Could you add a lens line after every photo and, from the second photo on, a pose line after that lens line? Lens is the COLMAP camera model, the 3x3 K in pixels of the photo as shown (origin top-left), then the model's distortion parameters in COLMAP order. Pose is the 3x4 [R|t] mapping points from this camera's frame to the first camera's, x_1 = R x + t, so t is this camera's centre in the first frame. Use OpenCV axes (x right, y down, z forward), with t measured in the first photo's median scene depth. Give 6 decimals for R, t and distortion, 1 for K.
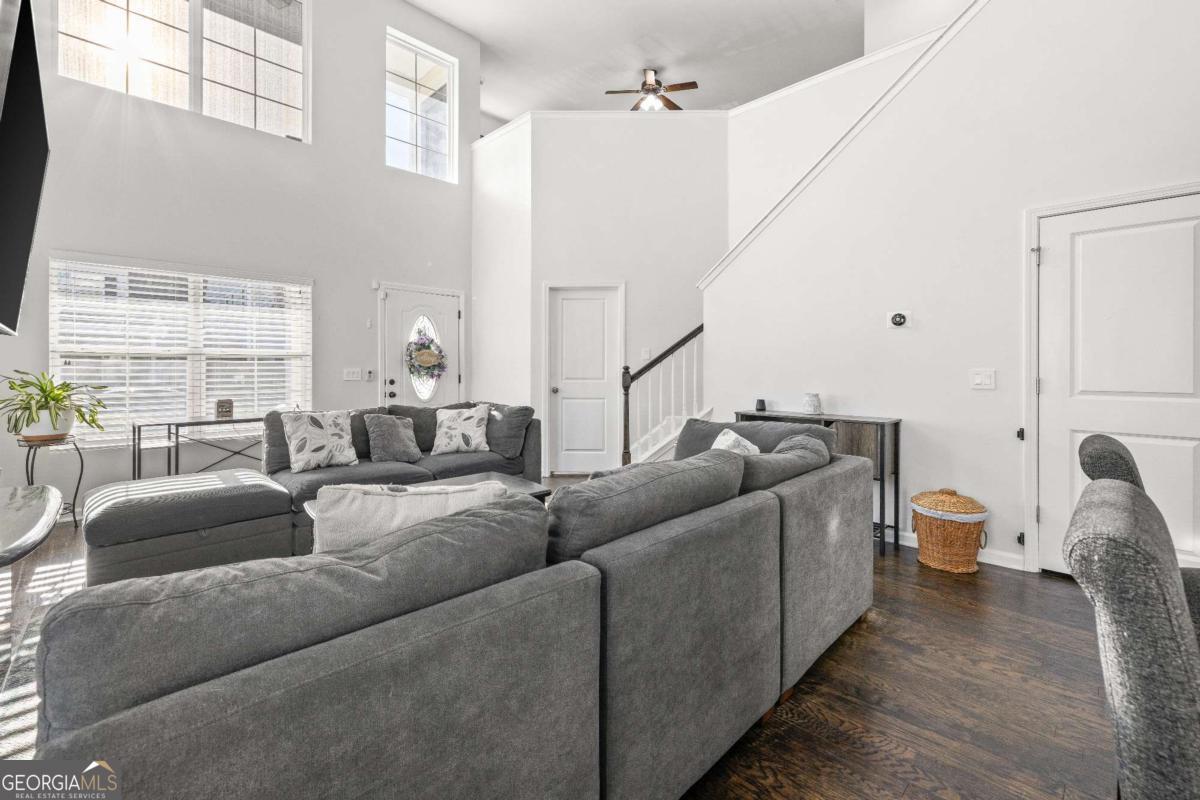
lens RADIAL K [[514.8, 0, 599.1], [0, 514.8, 368.7], [0, 0, 1]] dist [0.001175, 0.000176]
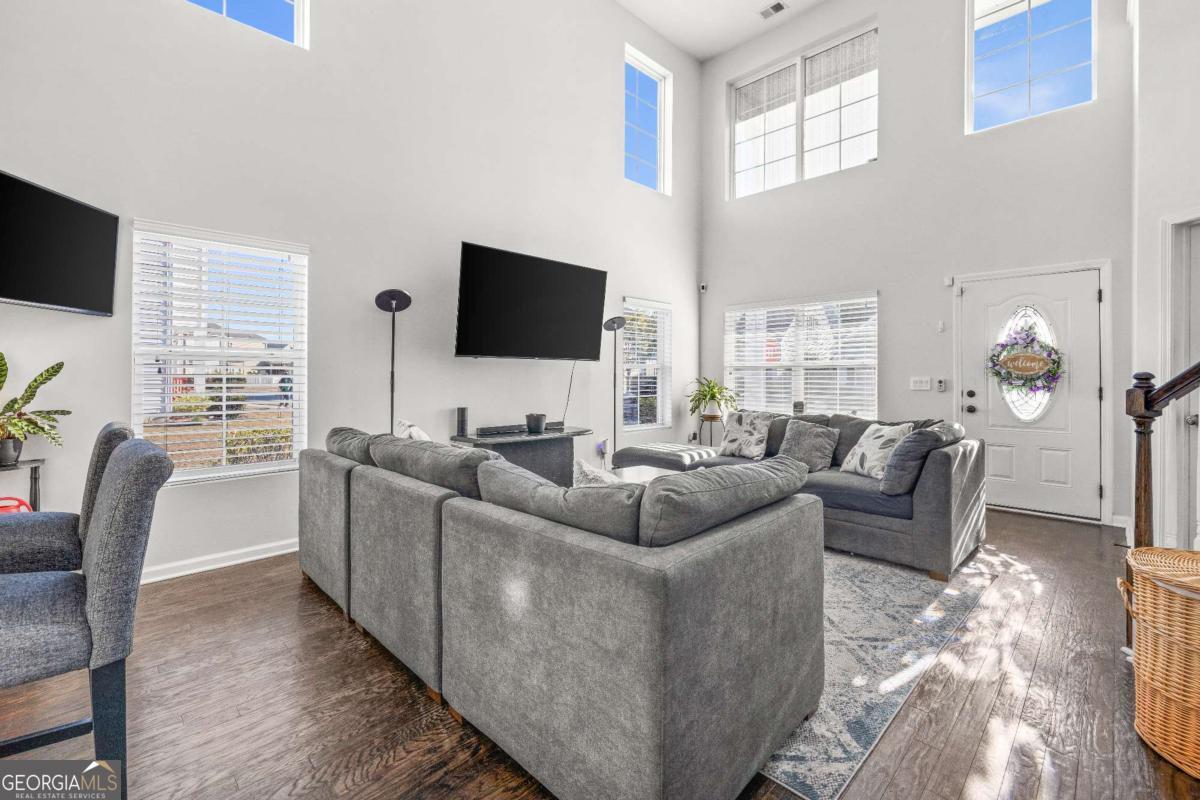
lens RADIAL K [[513.3, 0, 600.5], [0, 513.3, 375.1], [0, 0, 1]] dist [0.000380, 0.000347]
pose [[0.000817, -0.002146, -0.999997, 0.507976], [-0.004432, 0.999988, -0.002149, 0.000227], [0.999990, 0.004433, 0.000807, 0.485959]]
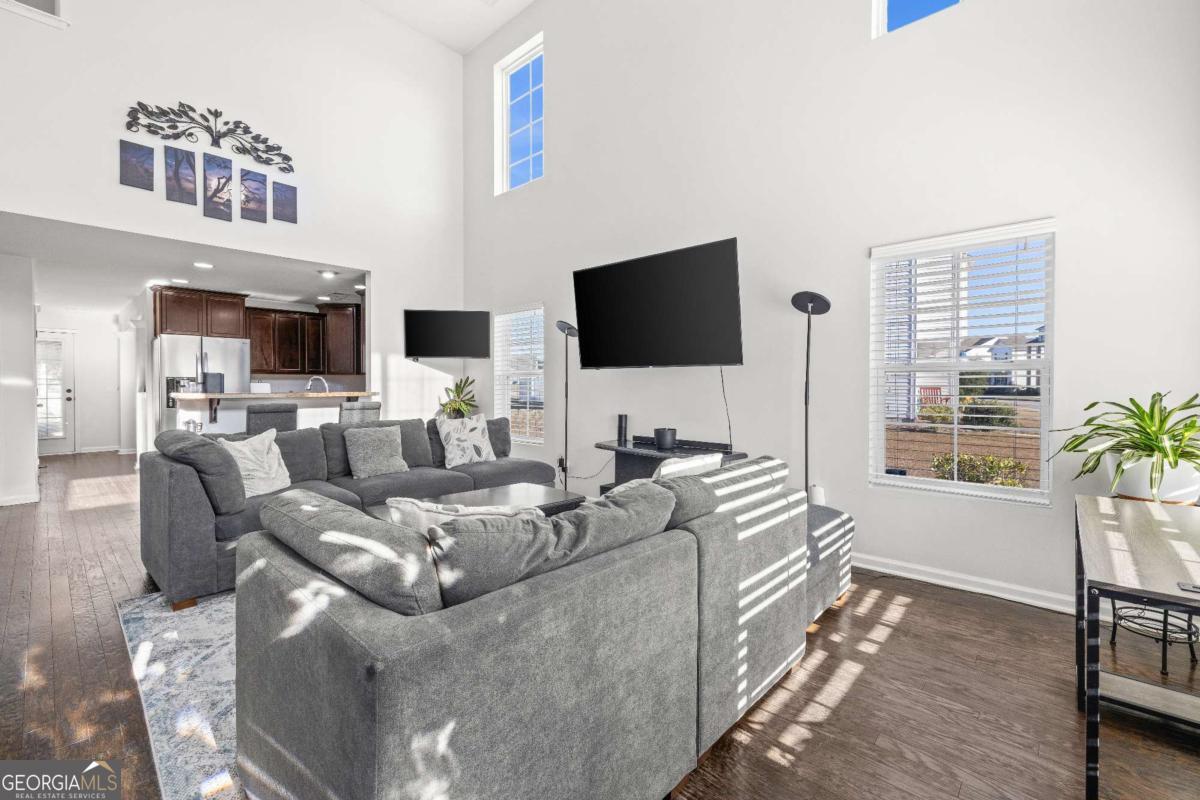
lens RADIAL K [[515.6, 0, 598.2], [0, 515.6, 383.5], [0, 0, 1]] dist [0.000399, -0.000028]
pose [[-0.999298, 0.000662, -0.037463, -0.312687], [0.000562, 0.999996, 0.002702, -0.006075], [0.037465, 0.002679, -0.999294, 1.225721]]
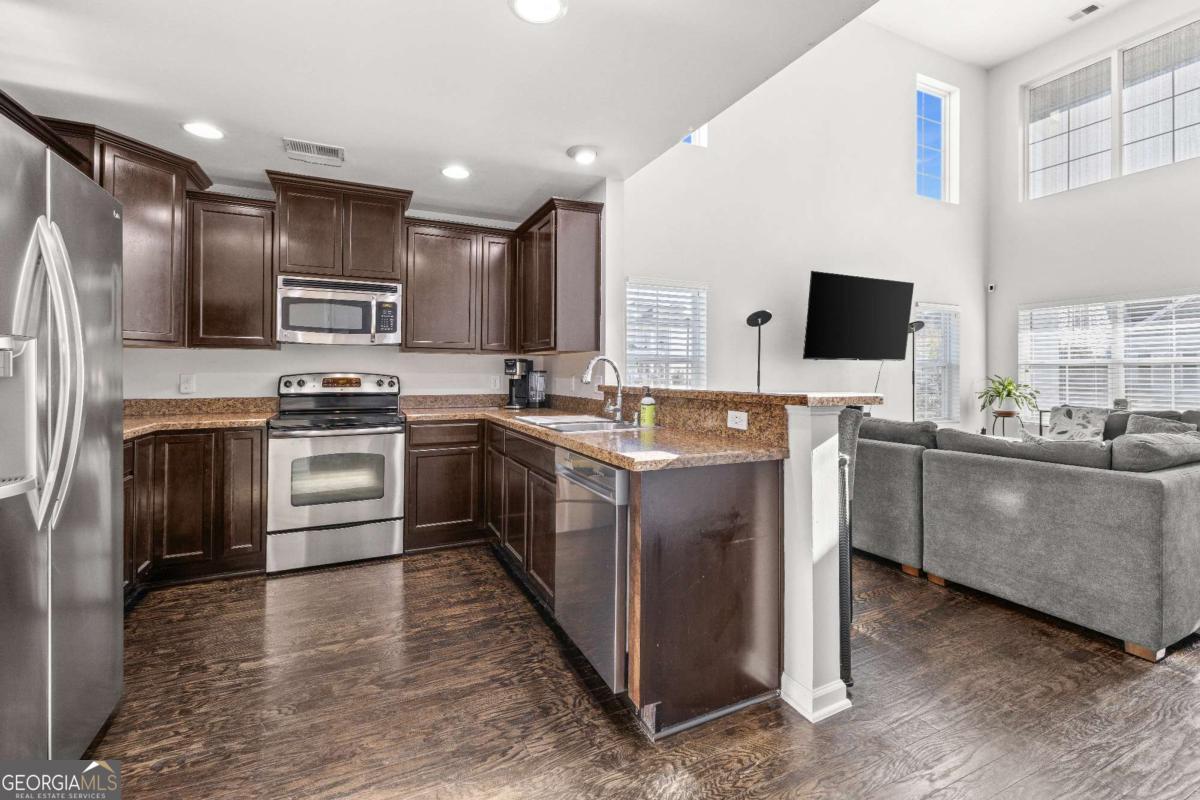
lens RADIAL K [[514.8, 0, 599.1], [0, 514.8, 368.7], [0, 0, 1]] dist [0.001175, 0.000176]
pose [[-0.337974, -0.008519, -0.941117, 0.845393], [-0.003931, 0.999963, -0.007640, 0.000166], [0.941147, 0.001117, -0.337995, 0.214762]]
